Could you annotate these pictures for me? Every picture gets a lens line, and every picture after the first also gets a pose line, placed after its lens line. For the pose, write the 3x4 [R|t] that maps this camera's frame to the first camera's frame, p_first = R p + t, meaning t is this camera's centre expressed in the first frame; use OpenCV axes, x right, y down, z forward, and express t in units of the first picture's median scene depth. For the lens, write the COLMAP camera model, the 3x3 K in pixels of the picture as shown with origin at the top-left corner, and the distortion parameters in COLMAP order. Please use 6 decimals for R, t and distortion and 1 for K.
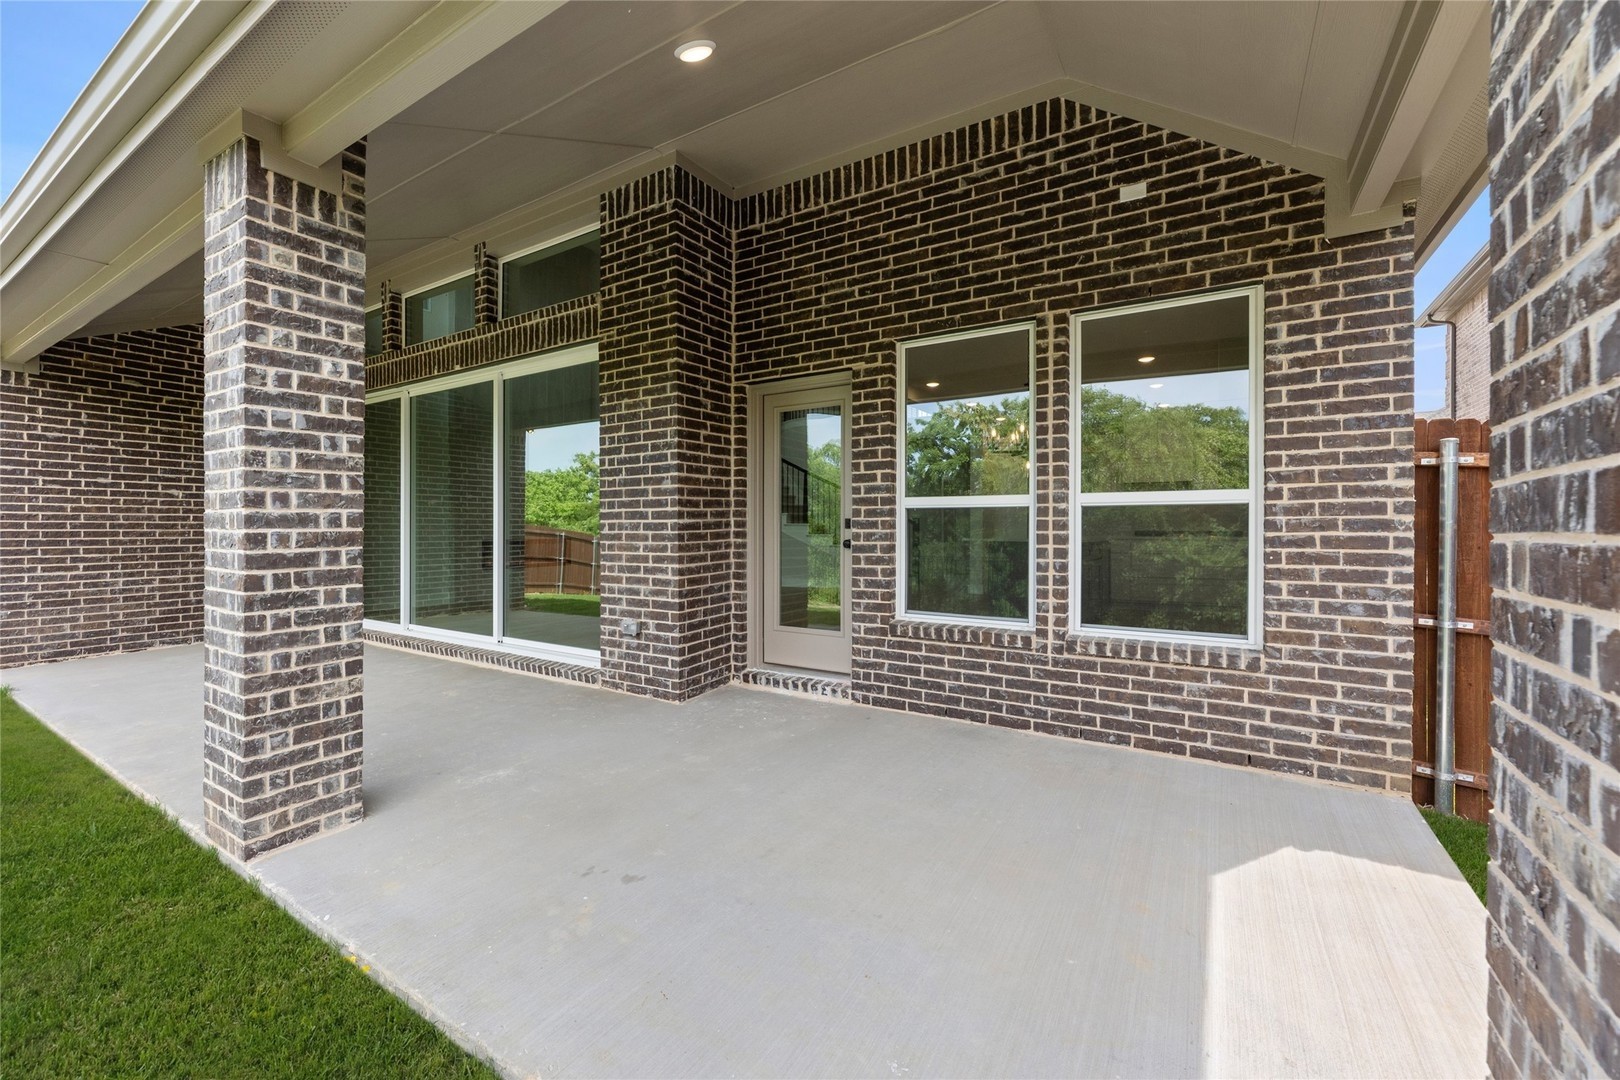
lens RADIAL K [[642.5, 0, 810.0], [0, 642.5, 540.0], [0, 0, 1]] dist [0.000412, 0.000040]
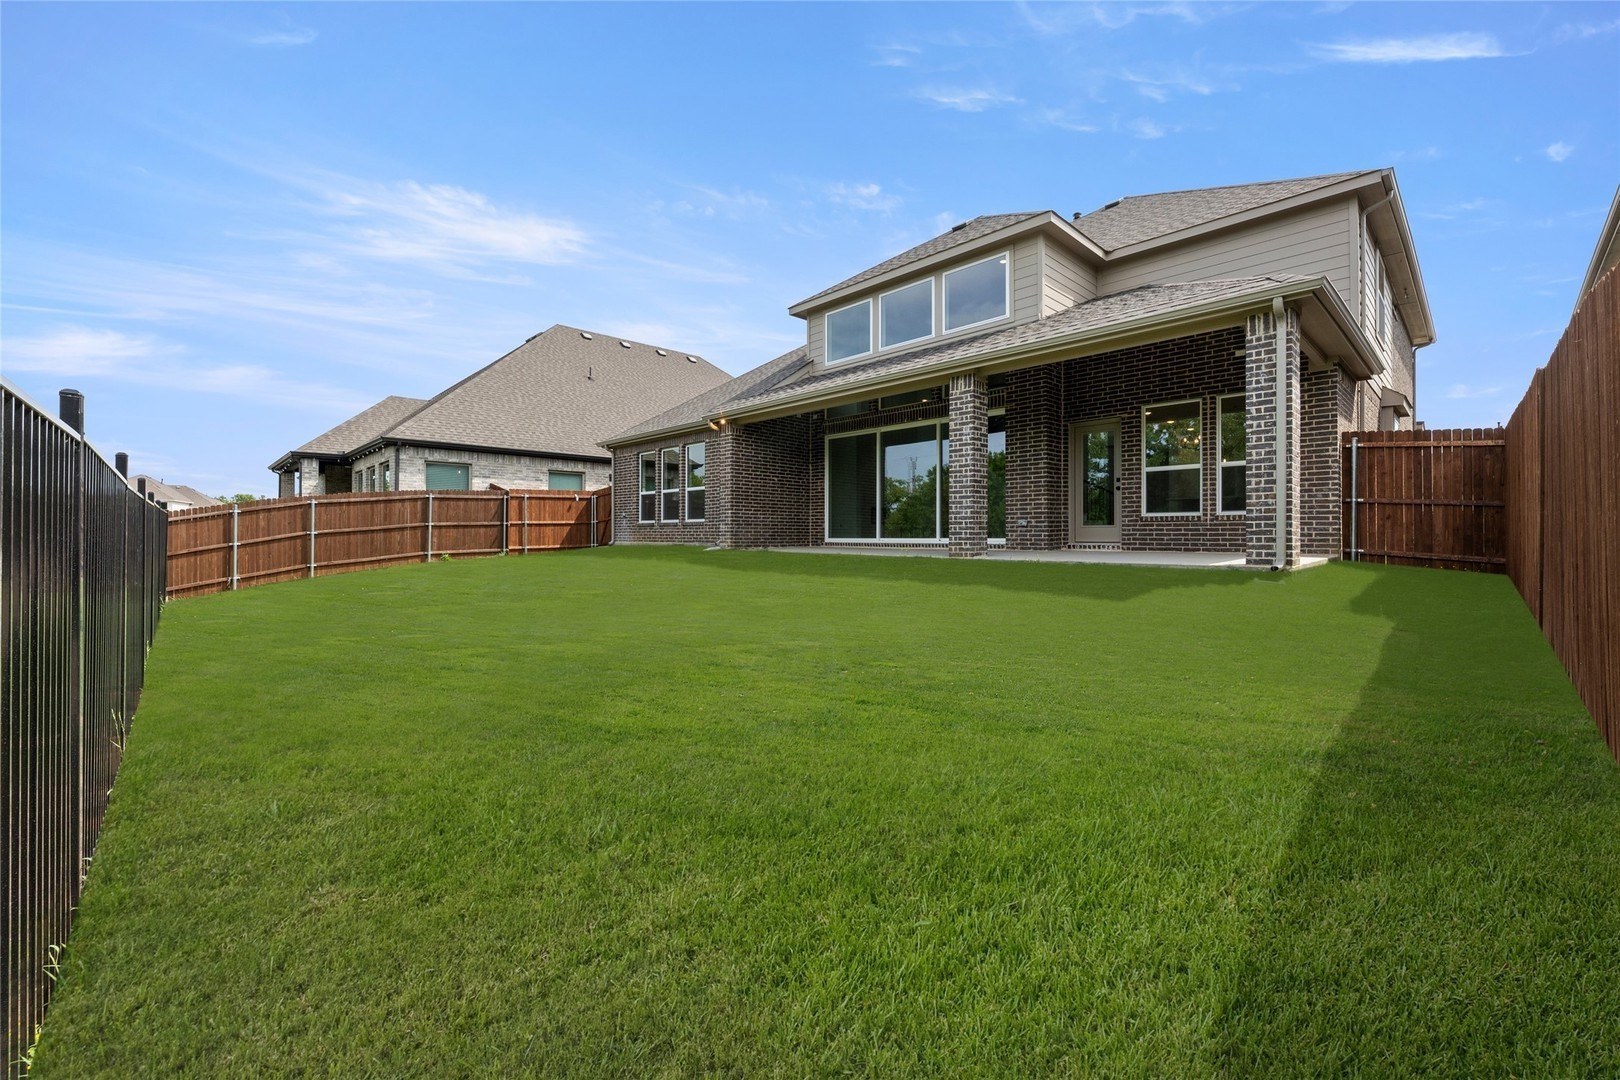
lens RADIAL K [[642.5, 0, 810.0], [0, 642.5, 540.0], [0, 0, 1]] dist [0.000412, 0.000040]
pose [[0.968884, 0.003897, -0.247485, -0.712889], [-0.008404, 0.999817, -0.017159, 0.386184], [0.247372, 0.018705, 0.968740, -2.493622]]
